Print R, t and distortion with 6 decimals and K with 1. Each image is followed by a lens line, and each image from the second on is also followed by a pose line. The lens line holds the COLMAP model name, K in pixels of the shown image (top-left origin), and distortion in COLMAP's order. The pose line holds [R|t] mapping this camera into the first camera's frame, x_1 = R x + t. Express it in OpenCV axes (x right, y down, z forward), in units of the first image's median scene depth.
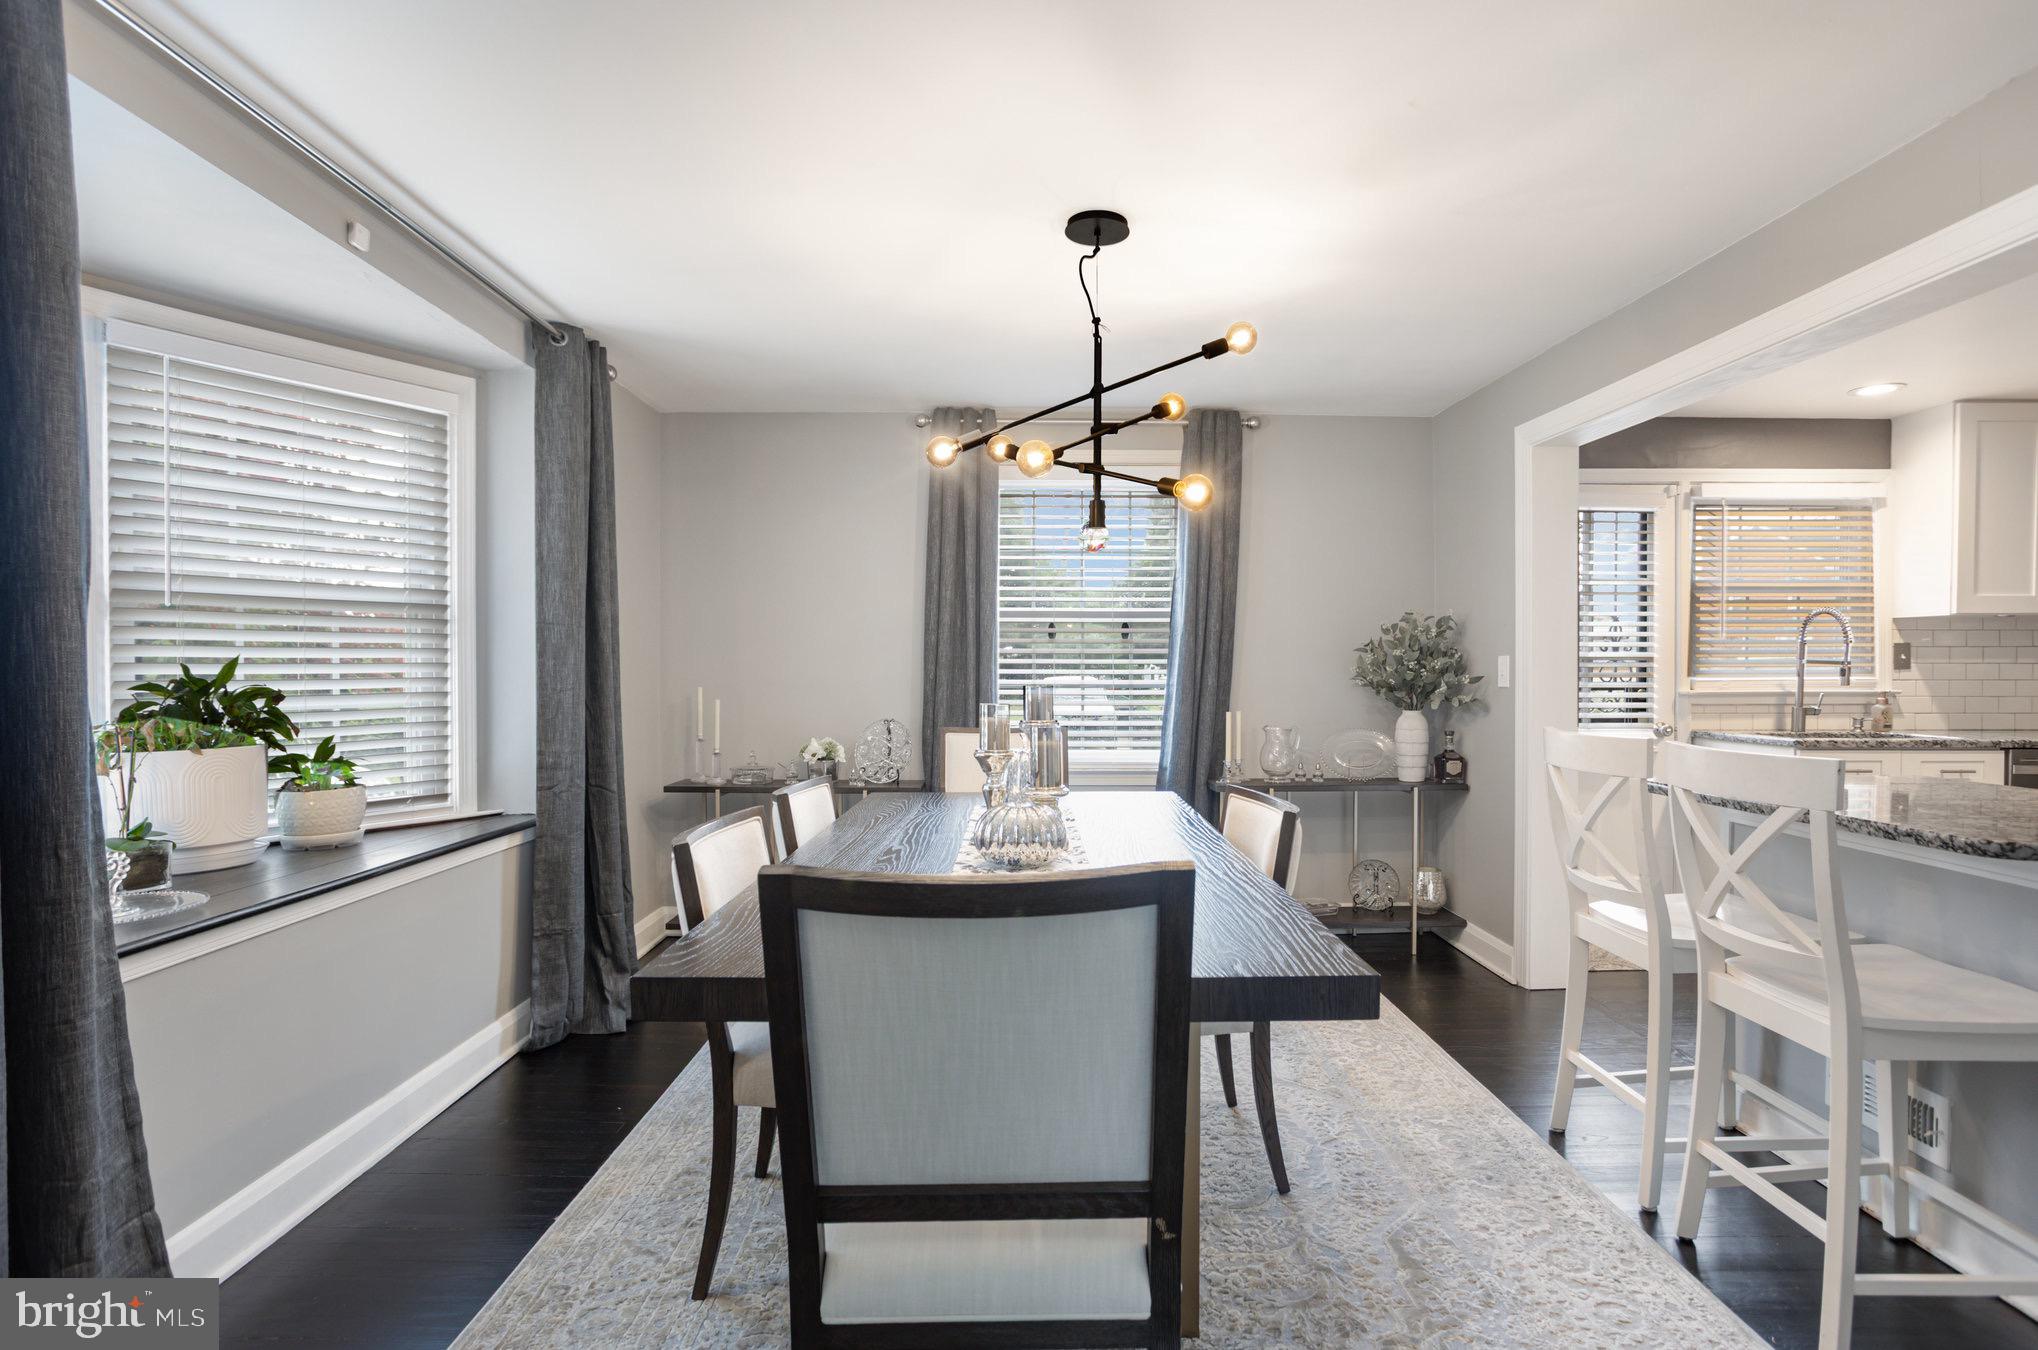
lens RADIAL K [[1012.5, 0, 1015.6], [0, 1012.5, 678.4], [0, 0, 1]] dist [-0.020437, 0.005799]
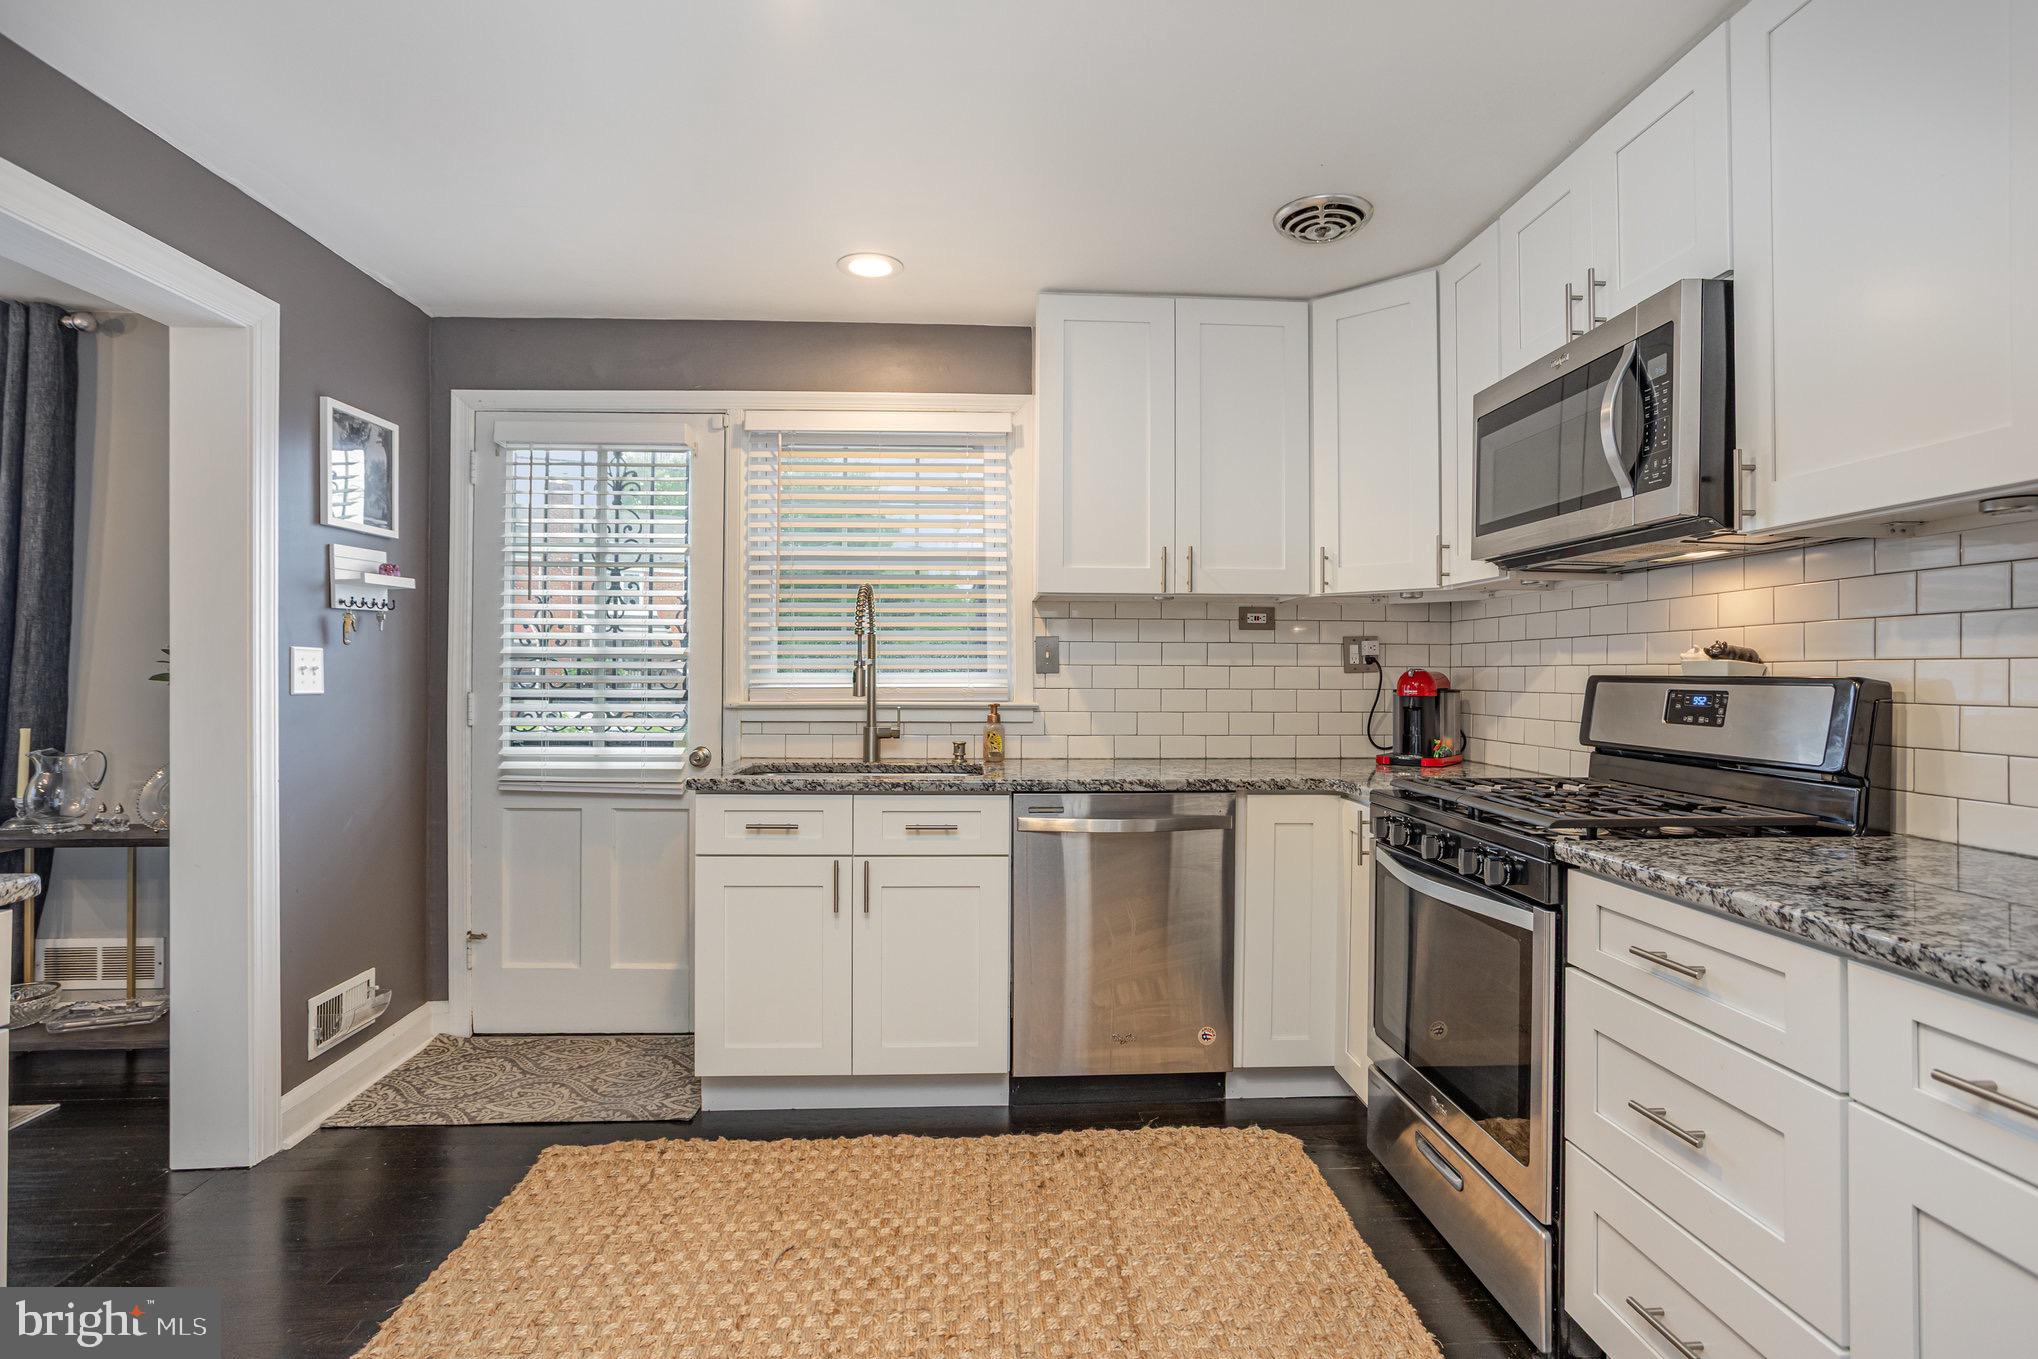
lens RADIAL K [[1012.5, 0, 1019.5], [0, 1012.5, 671.2], [0, 0, 1]] dist [-0.020437, 0.005799]
pose [[0.999580, 0.003695, 0.028757, 0.847088], [-0.003348, 0.999921, -0.012103, -0.001893], [-0.028800, 0.012002, 0.999513, 0.277066]]
